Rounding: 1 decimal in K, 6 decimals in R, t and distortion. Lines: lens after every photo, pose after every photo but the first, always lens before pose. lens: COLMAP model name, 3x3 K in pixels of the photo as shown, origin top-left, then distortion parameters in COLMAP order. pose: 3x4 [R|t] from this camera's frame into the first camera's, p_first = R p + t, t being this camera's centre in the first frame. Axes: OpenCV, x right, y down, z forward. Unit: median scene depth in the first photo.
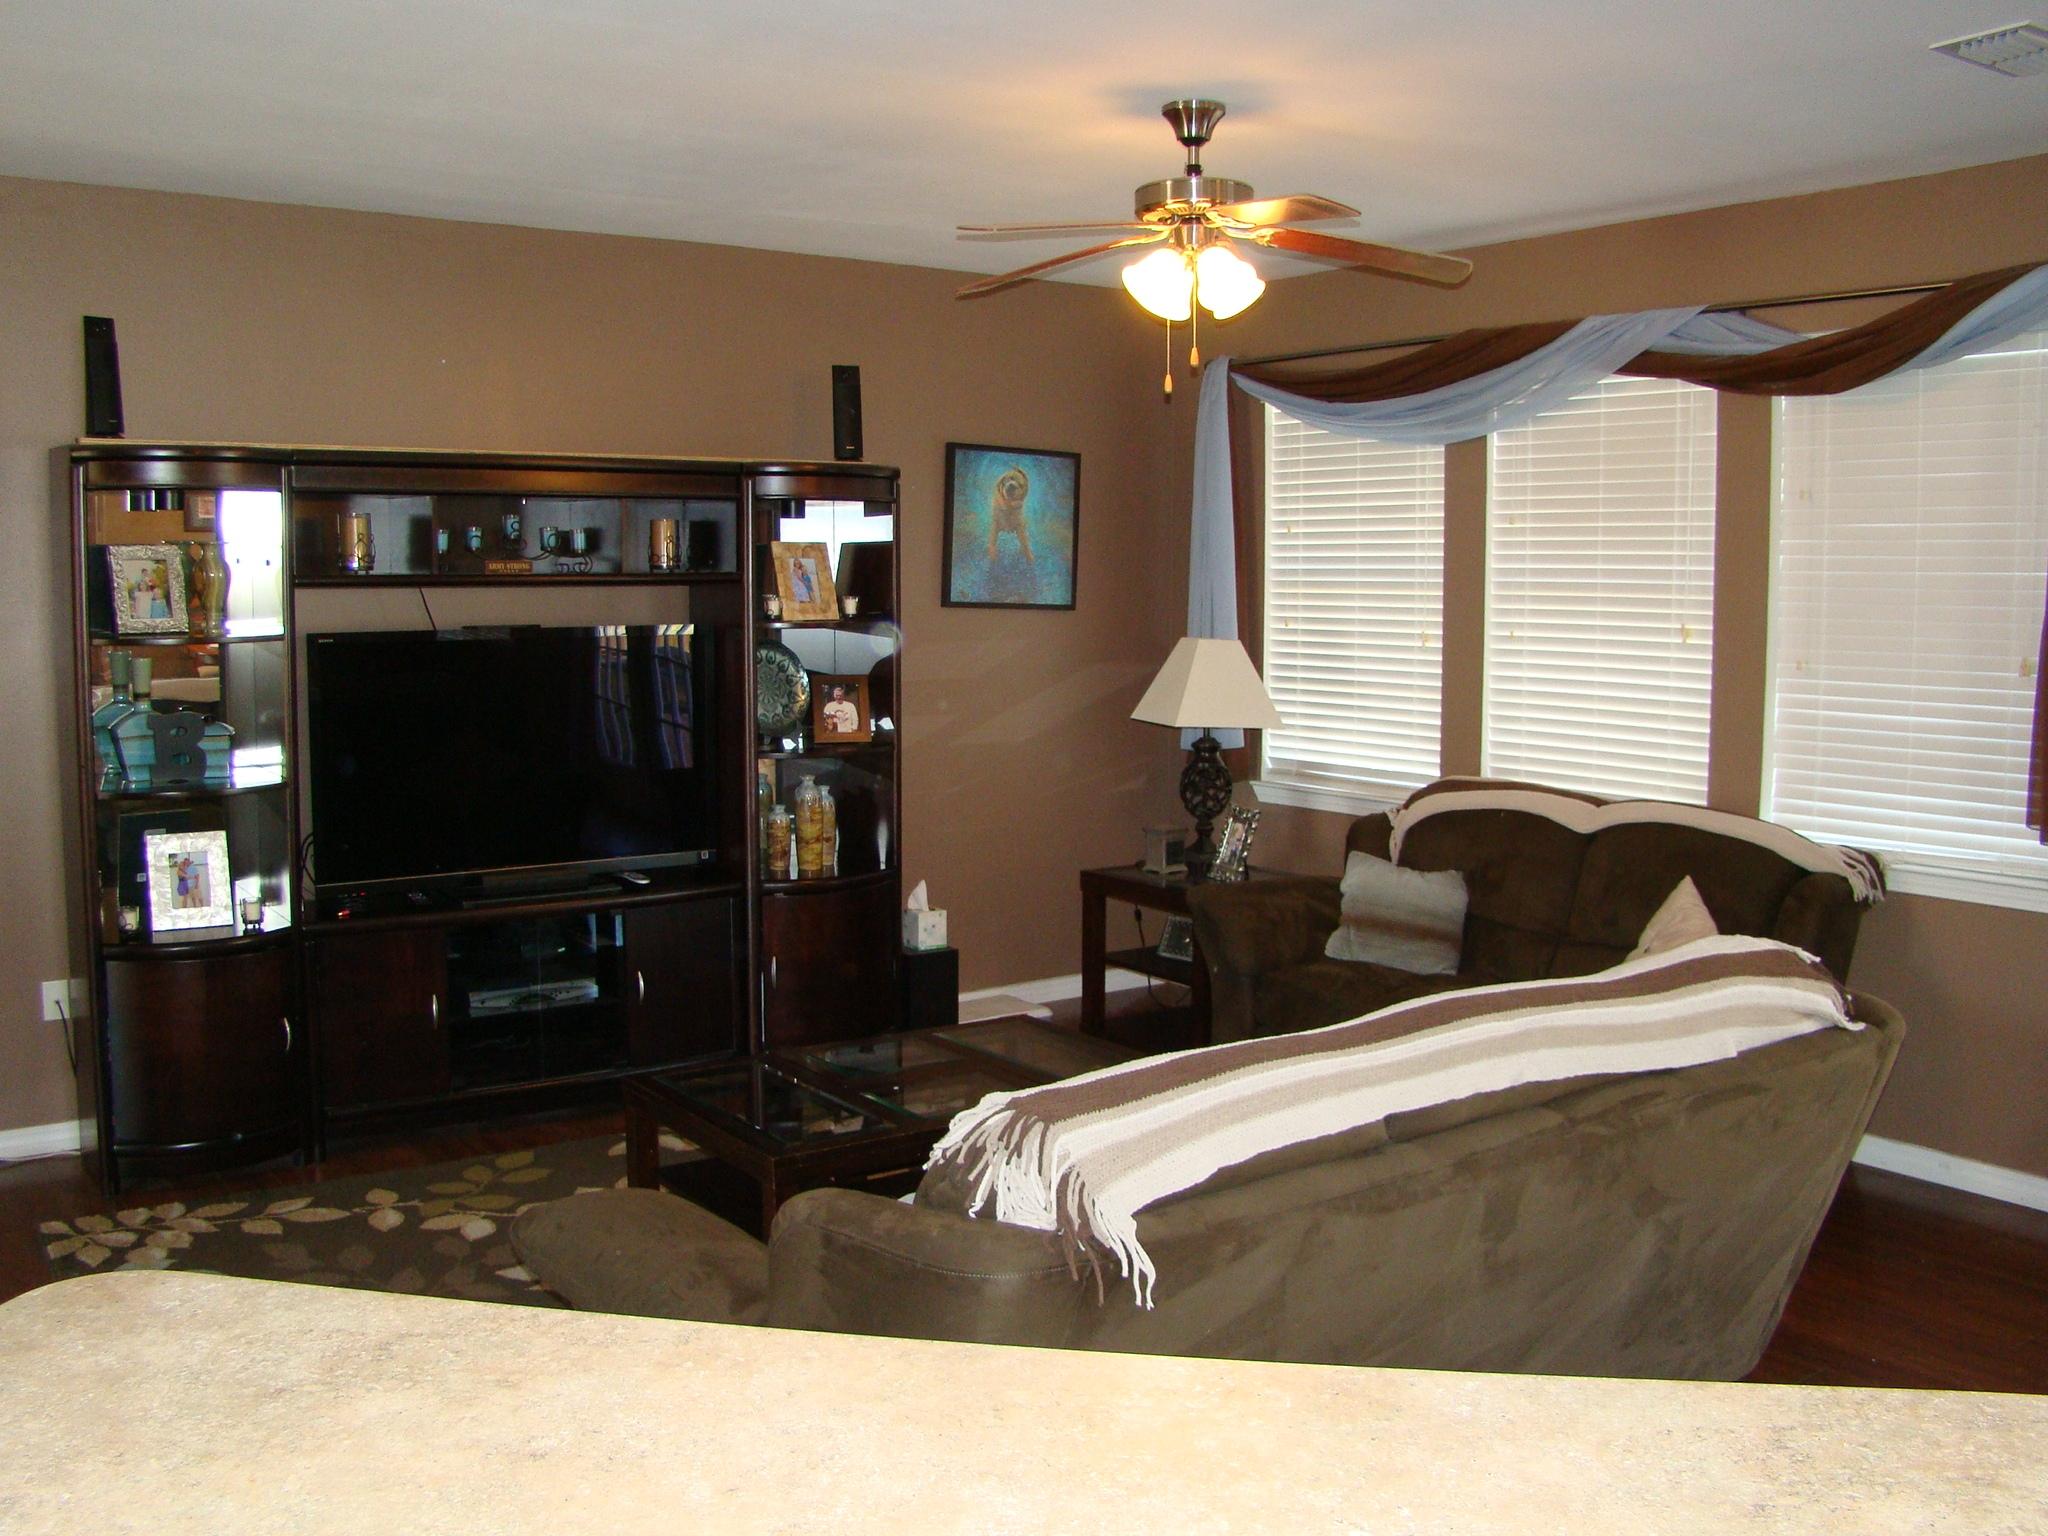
lens RADIAL K [[1907.9, 0, 1019.1], [0, 1907.9, 784.1], [0, 0, 1]] dist [-0.193346, 0.137836]
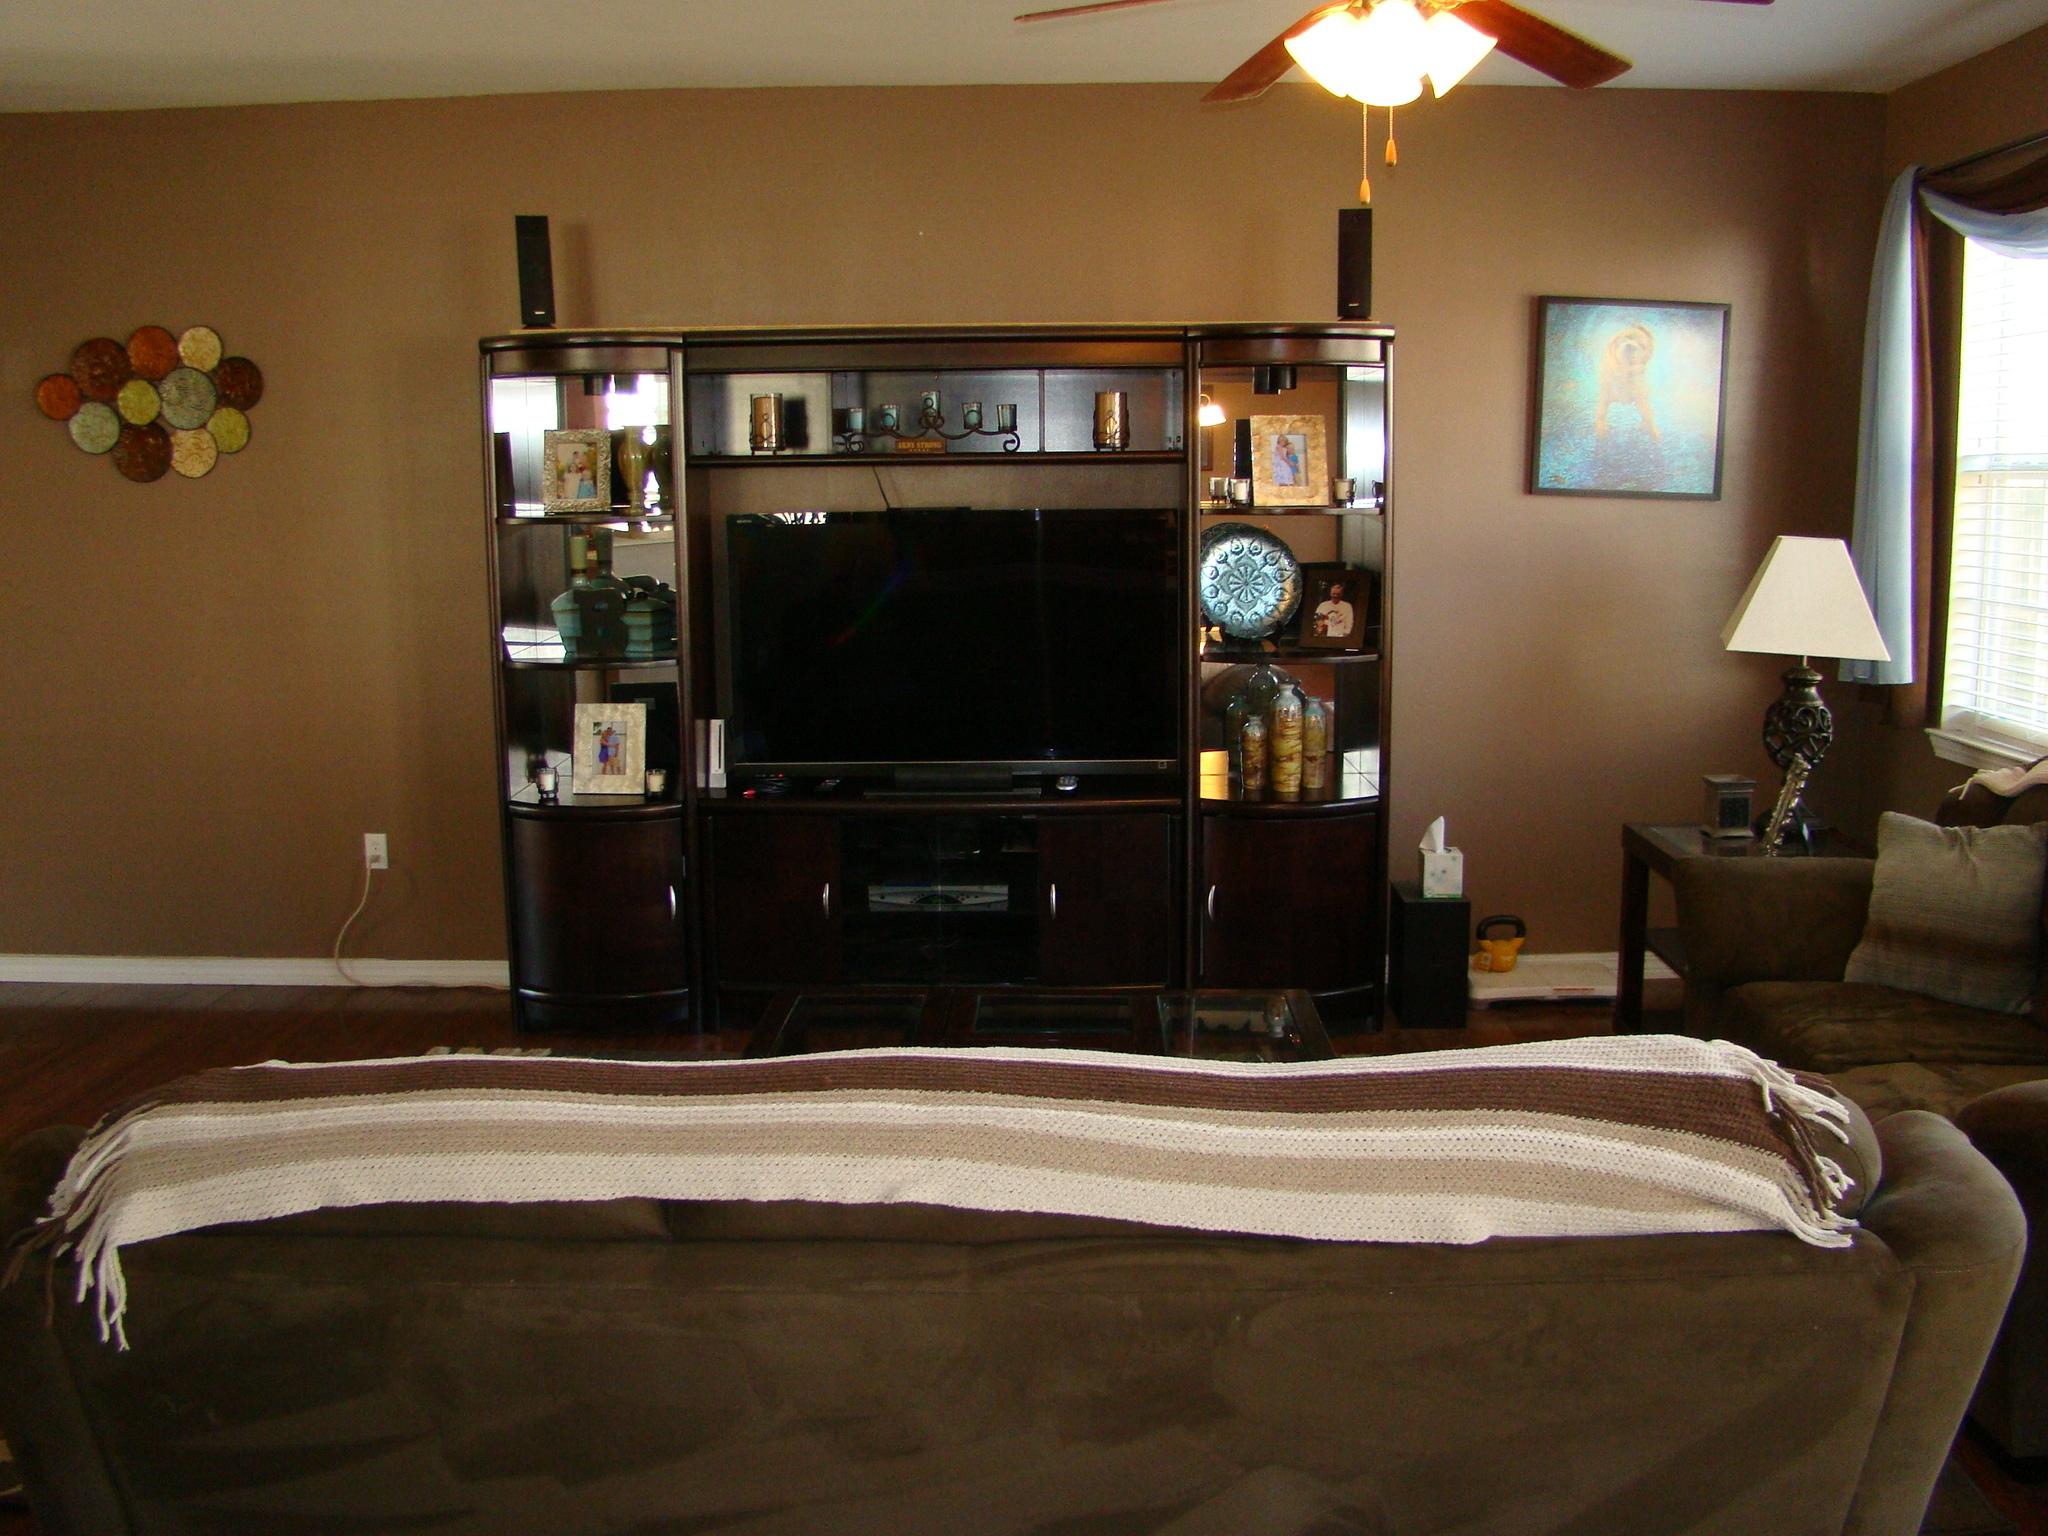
lens RADIAL K [[1907.9, 0, 1019.1], [0, 1907.9, 784.1], [0, 0, 1]] dist [-0.193346, 0.137836]
pose [[0.801743, 0.088563, -0.591070, 0.348548], [-0.054214, 0.995660, 0.075648, -0.020248], [0.595205, -0.028606, 0.803065, 0.252779]]
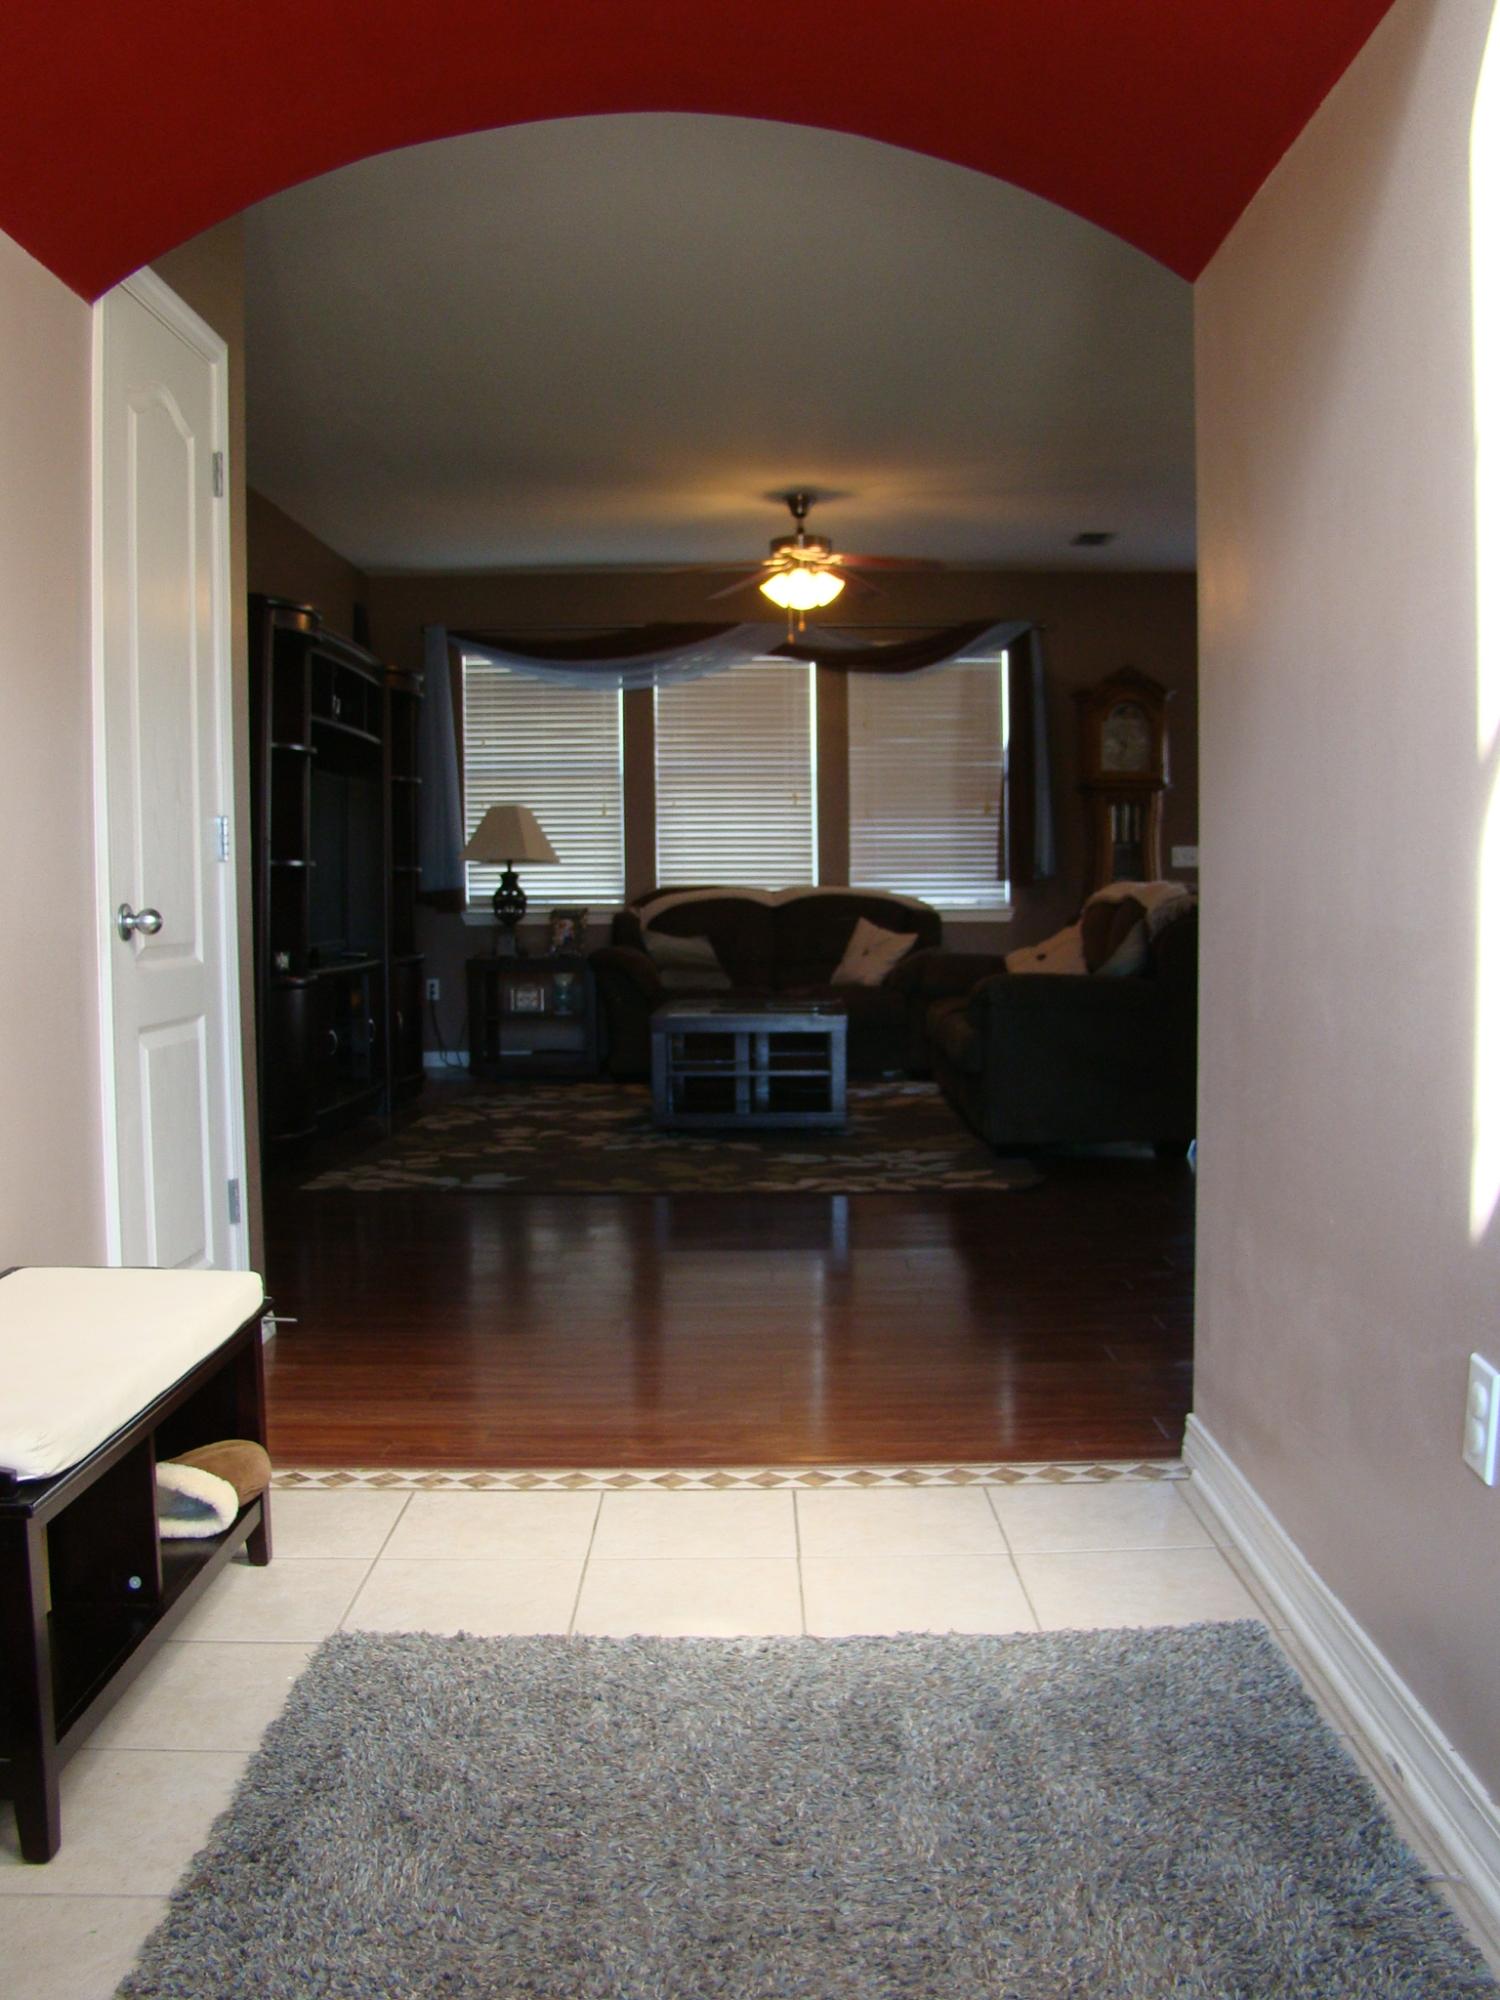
lens RADIAL K [[1863.2, 0, 750.0], [0, 1863.2, 1000.0], [0, 0, 1]] dist [-0.193346, 0.137836]
pose [[0.591295, -0.044186, 0.805244, -1.156134], [0.097704, 0.995068, -0.017143, 0.144355], [-0.800515, 0.088812, 0.592696, -0.036603]]
